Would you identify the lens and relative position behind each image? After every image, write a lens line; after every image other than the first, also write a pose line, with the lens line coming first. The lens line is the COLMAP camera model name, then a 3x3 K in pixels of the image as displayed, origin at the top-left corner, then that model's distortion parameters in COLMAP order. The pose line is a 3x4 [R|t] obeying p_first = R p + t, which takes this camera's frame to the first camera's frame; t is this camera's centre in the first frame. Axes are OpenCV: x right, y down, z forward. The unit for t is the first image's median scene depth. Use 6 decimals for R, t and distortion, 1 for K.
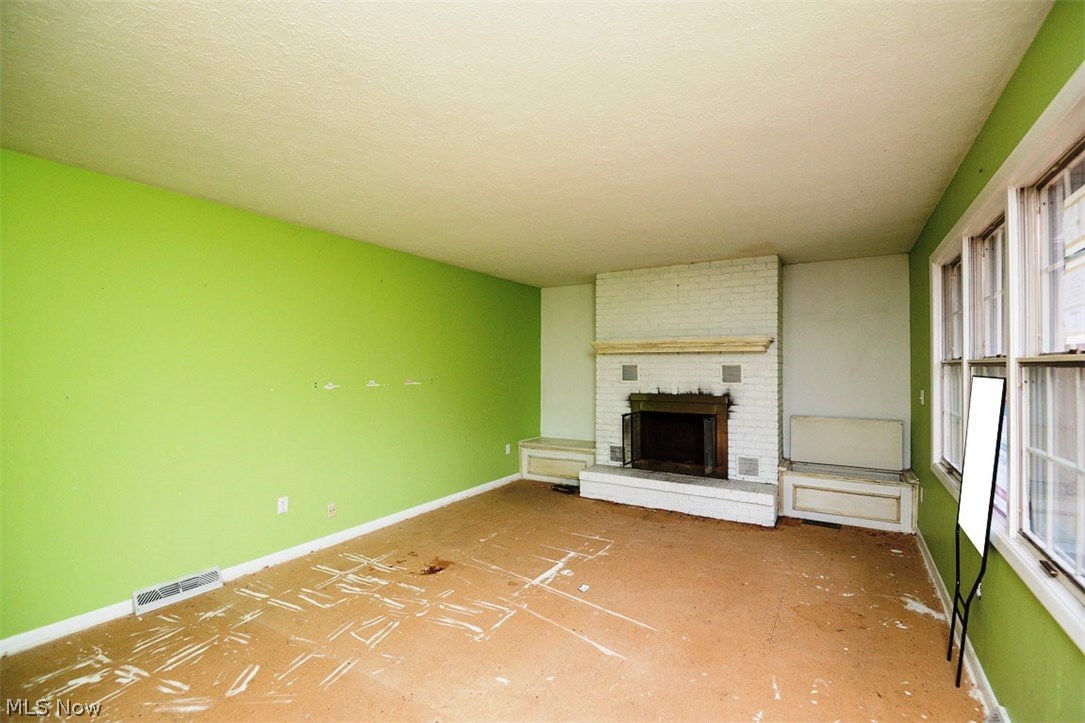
lens RADIAL K [[500.0, 0, 540.8], [0, 500.0, 365.2], [0, 0, 1]] dist [0.017619, -0.022823]
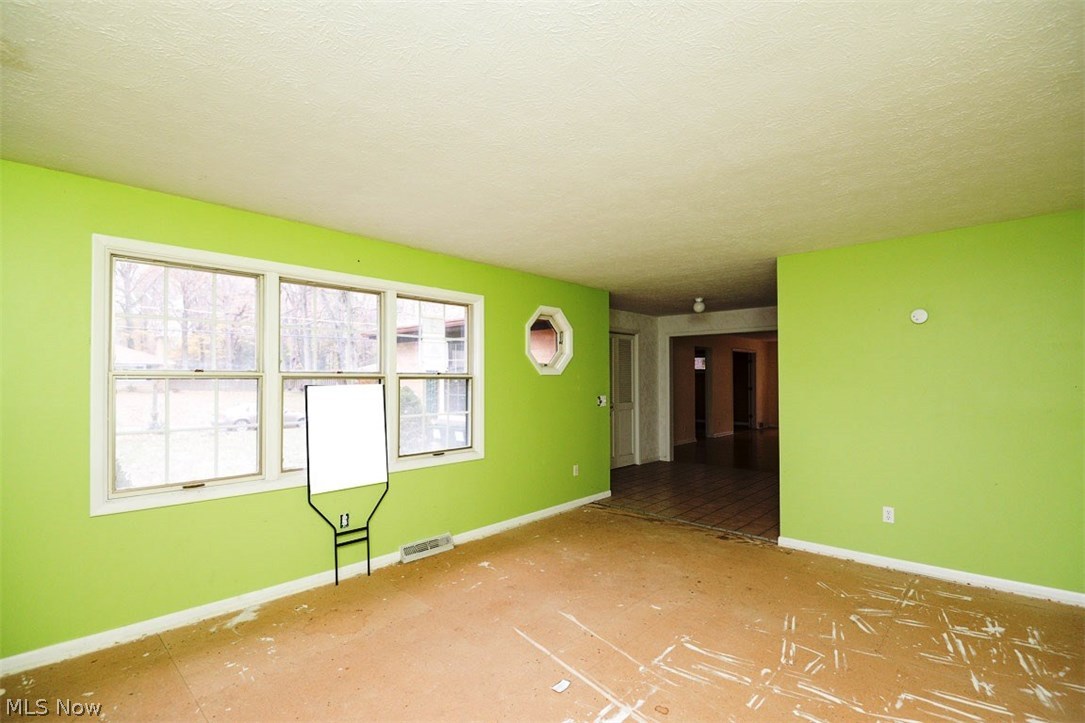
lens RADIAL K [[500.0, 0, 540.8], [0, 500.0, 365.2], [0, 0, 1]] dist [0.017619, -0.022823]
pose [[-0.977820, 0.004273, 0.209403, -0.047123], [-0.002306, 0.999512, -0.031165, 0.005638], [-0.209434, -0.030956, -0.977333, 1.972320]]
